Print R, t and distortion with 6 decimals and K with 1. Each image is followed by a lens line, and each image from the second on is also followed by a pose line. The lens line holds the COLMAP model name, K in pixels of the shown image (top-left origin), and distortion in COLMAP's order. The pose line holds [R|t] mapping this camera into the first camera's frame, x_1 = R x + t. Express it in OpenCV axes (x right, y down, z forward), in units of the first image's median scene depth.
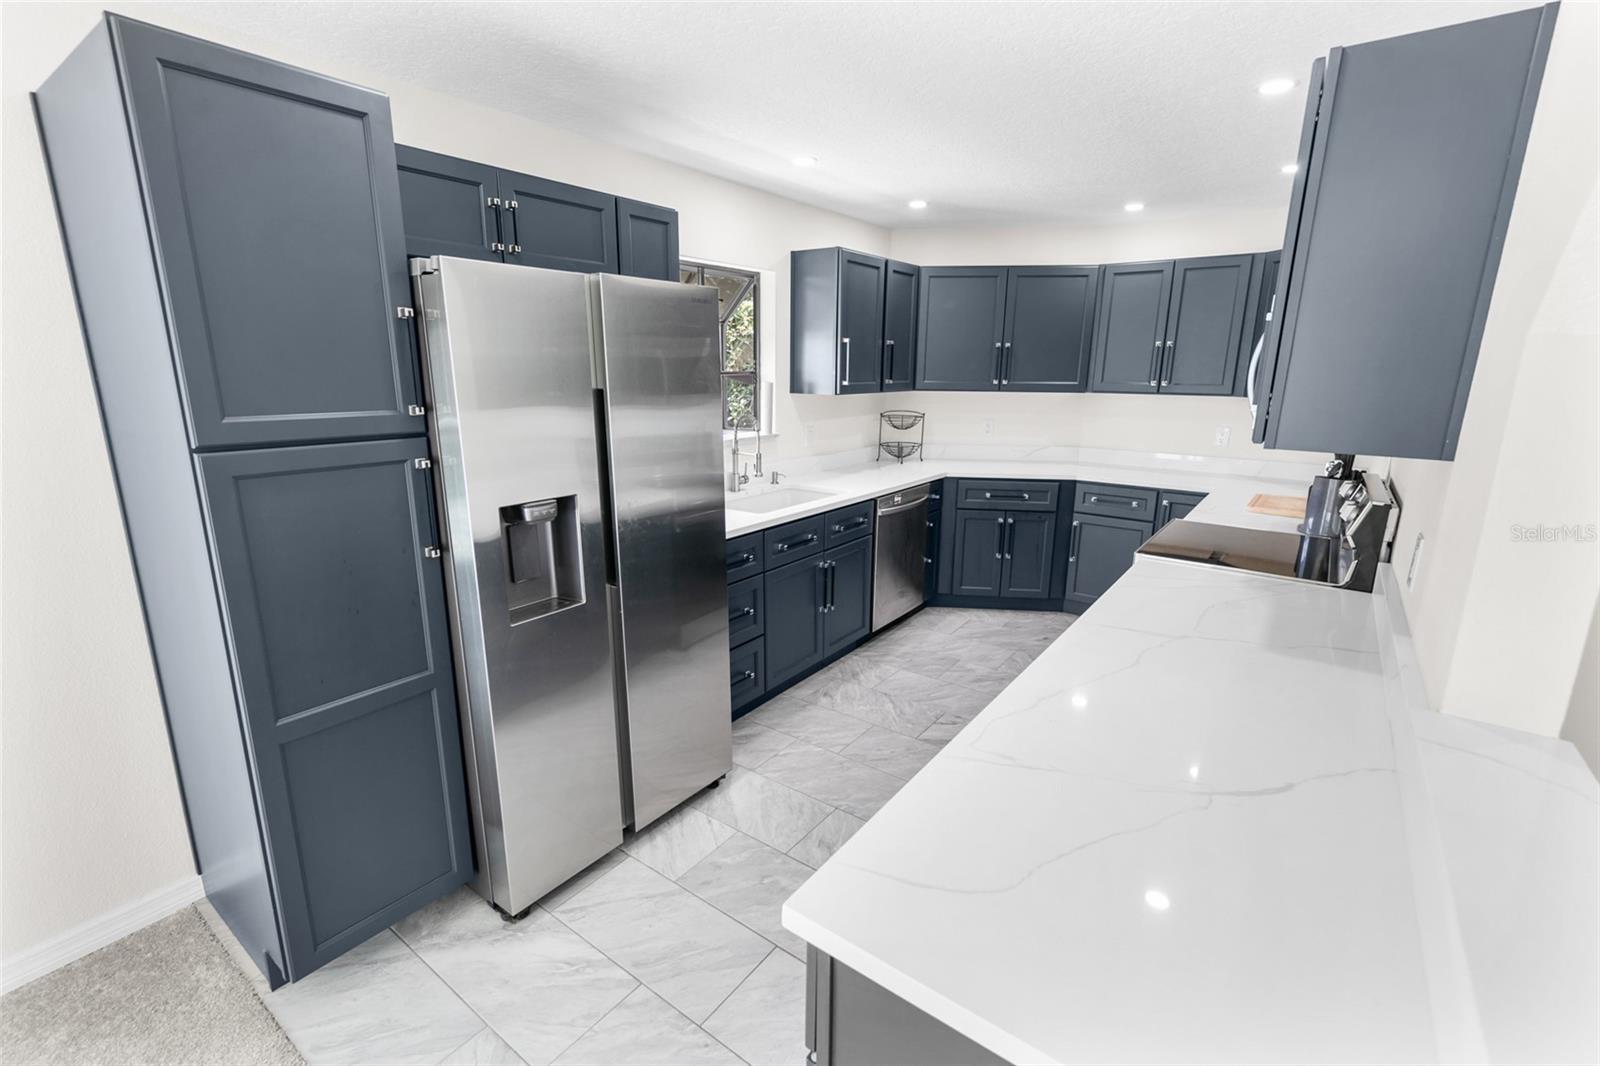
lens RADIAL K [[708.1, 0, 794.7], [0, 708.1, 532.1], [0, 0, 1]] dist [0.004116, 0.000145]
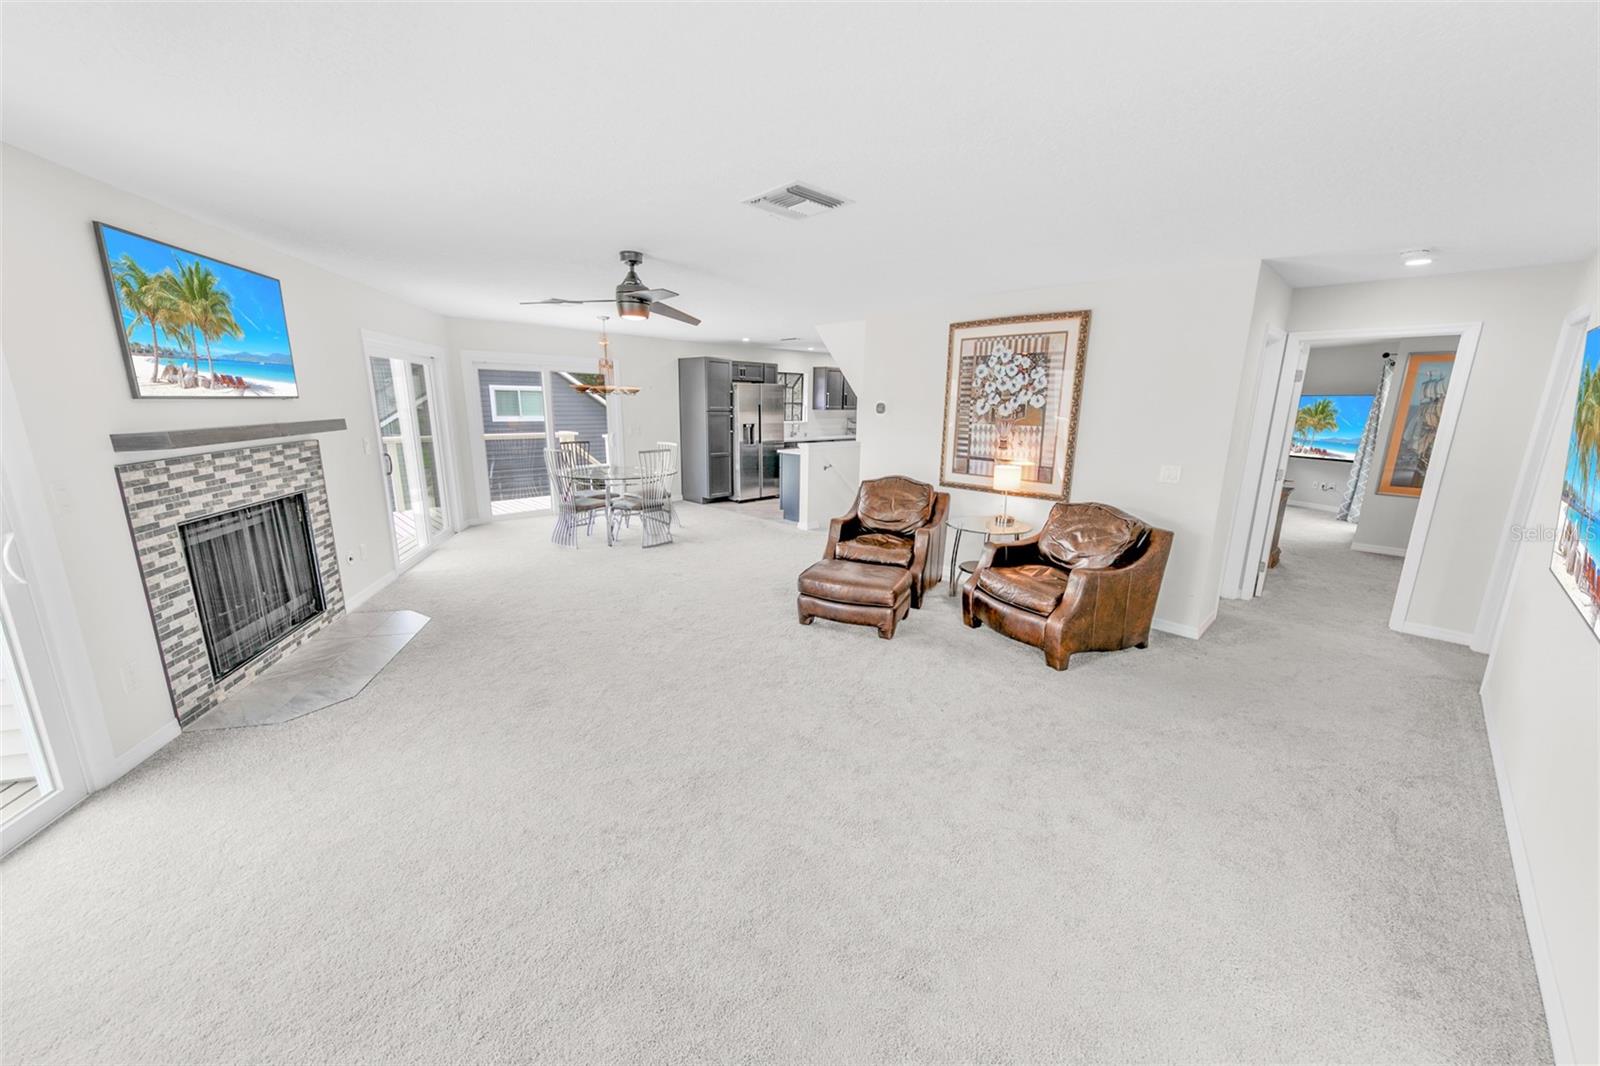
lens RADIAL K [[588.1, 0, 800.0], [0, 588.1, 533.0], [0, 0, 1]] dist [0.001527, 0.000148]
pose [[0.987561, 0.042286, -0.151442, 0.357028], [-0.044138, 0.998986, -0.008888, 0.382011], [0.150912, 0.015462, 0.988426, -1.608111]]
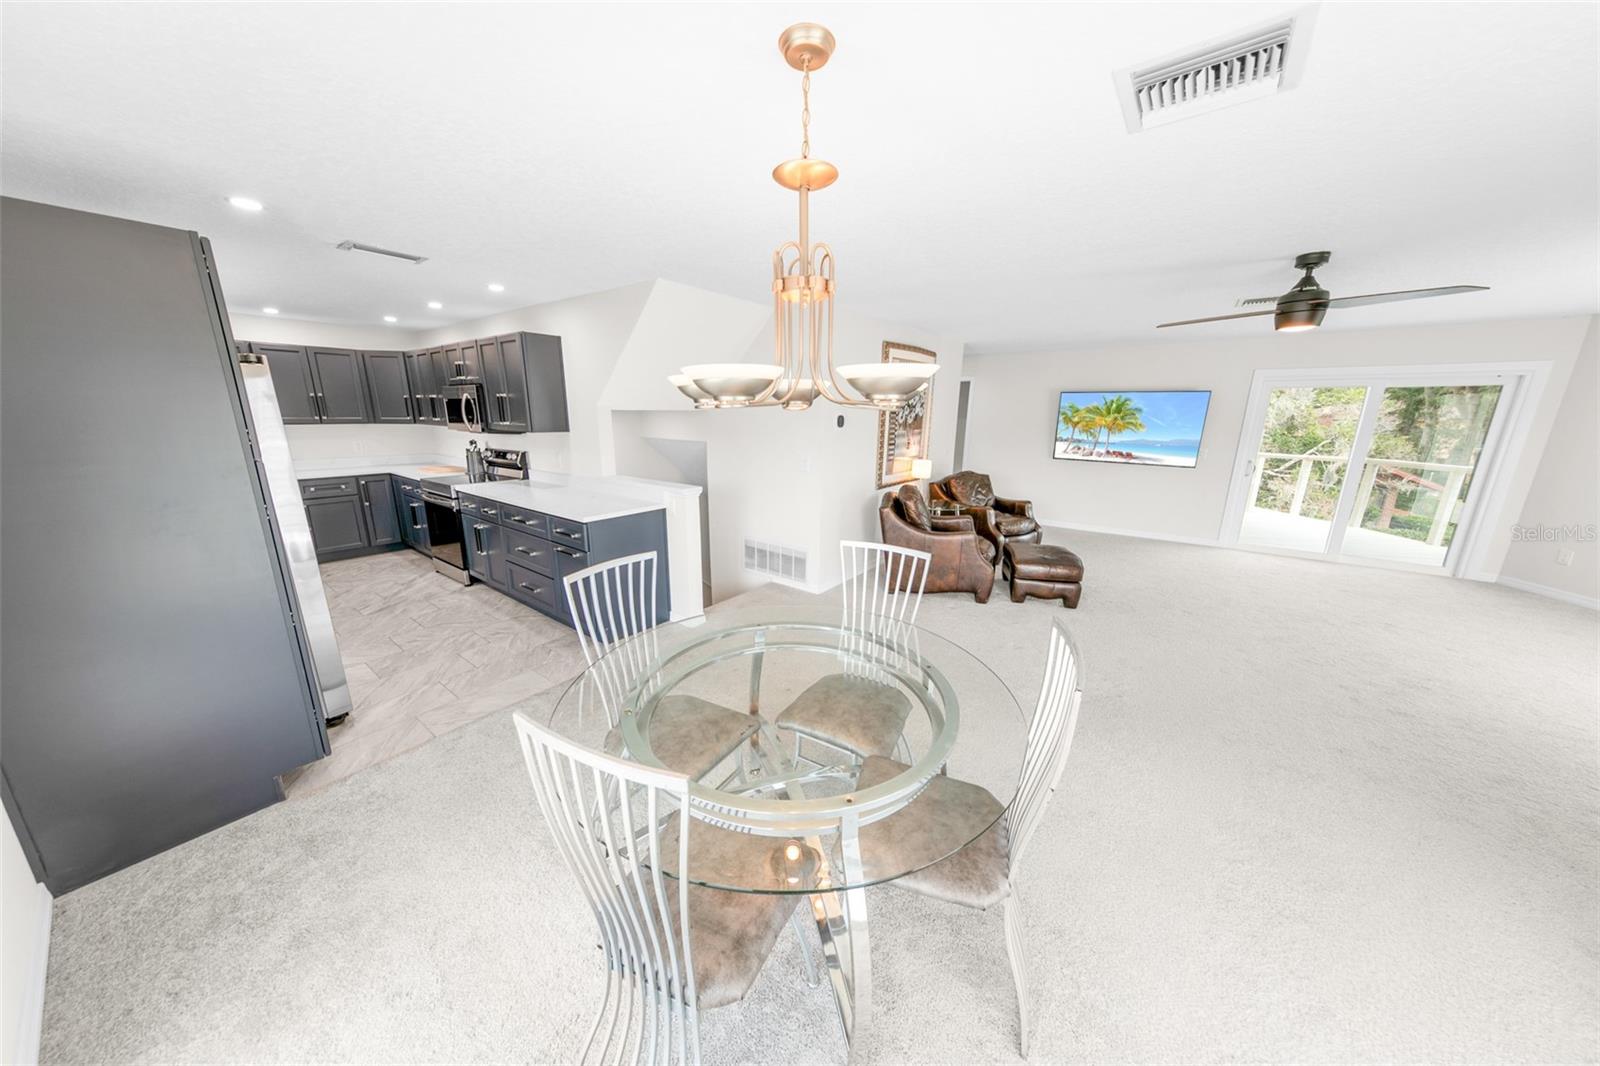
lens RADIAL K [[487.2, 0, 802.1], [0, 487.2, 530.7], [0, 0, 1]] dist [-0.004400, -0.000057]
pose [[-0.007866, -0.240814, 0.970539, -0.705402], [0.220545, 0.946251, 0.236575, 0.029055], [-0.975345, 0.215909, 0.045667, -0.135401]]
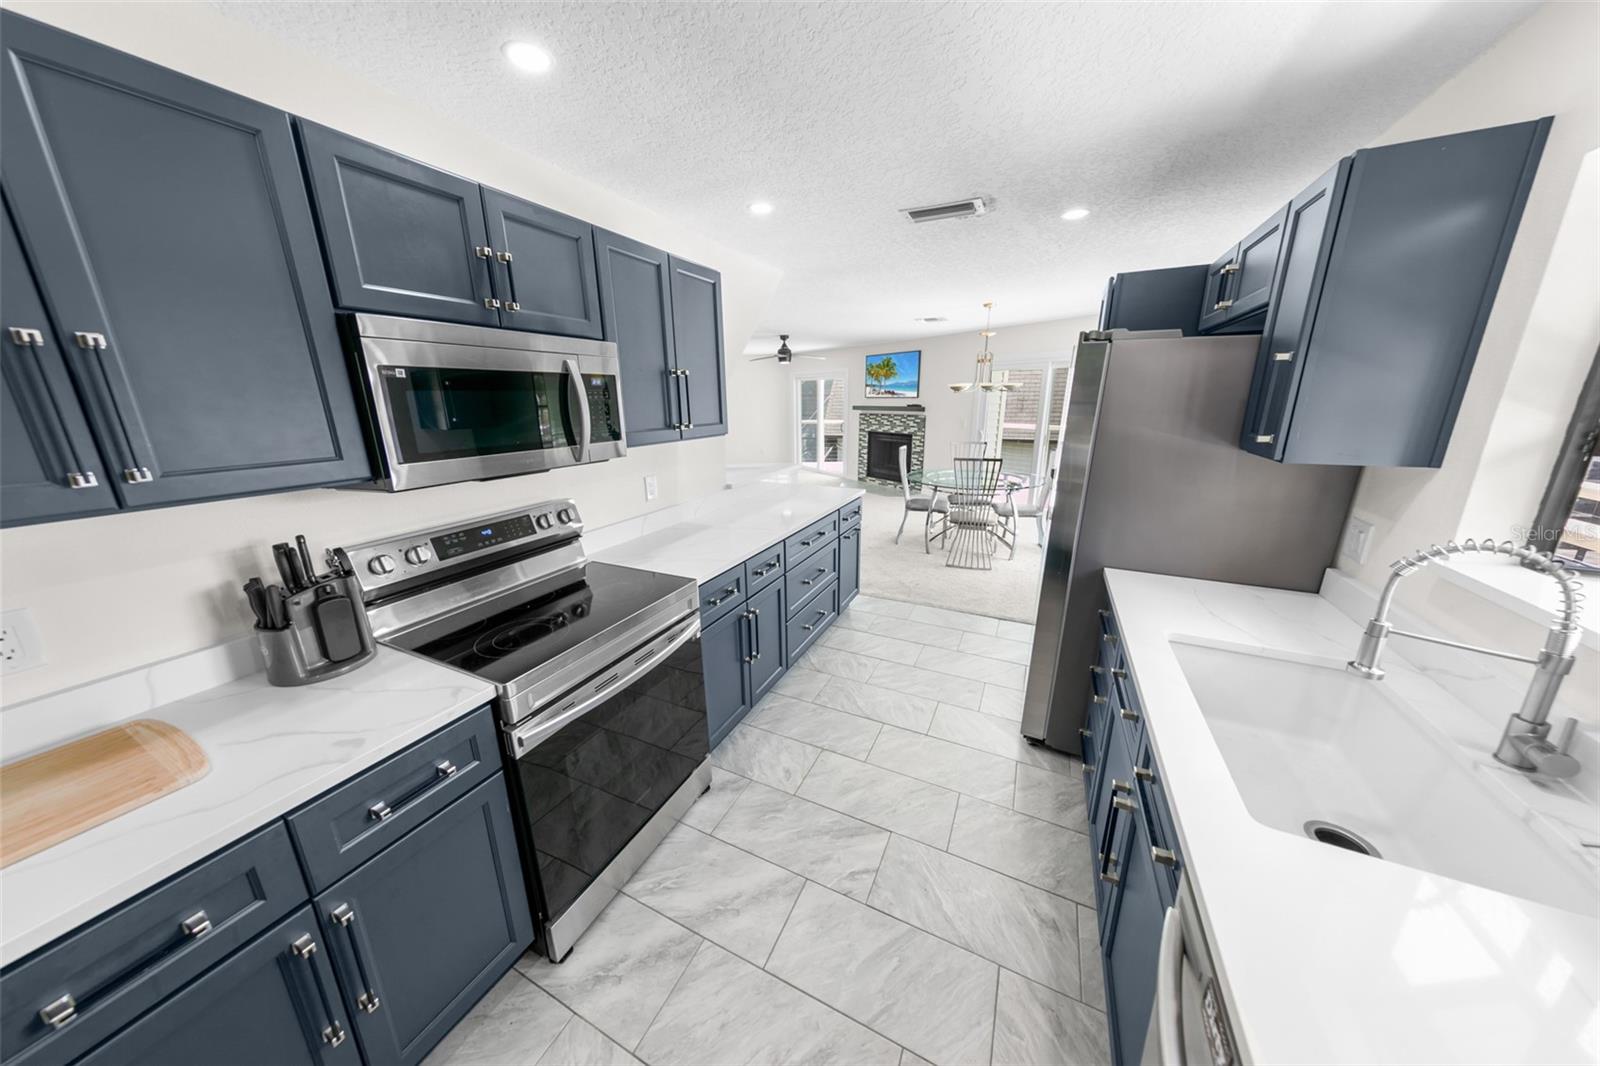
lens RADIAL K [[499.5, 0, 796.1], [0, 499.5, 530.1], [0, 0, 1]] dist [0.006847, -0.000233]
pose [[-0.982842, 0.051211, -0.177198, 0.271659], [-0.039122, 0.880948, 0.471593, -0.233437], [0.180253, 0.470433, -0.863830, 0.962761]]
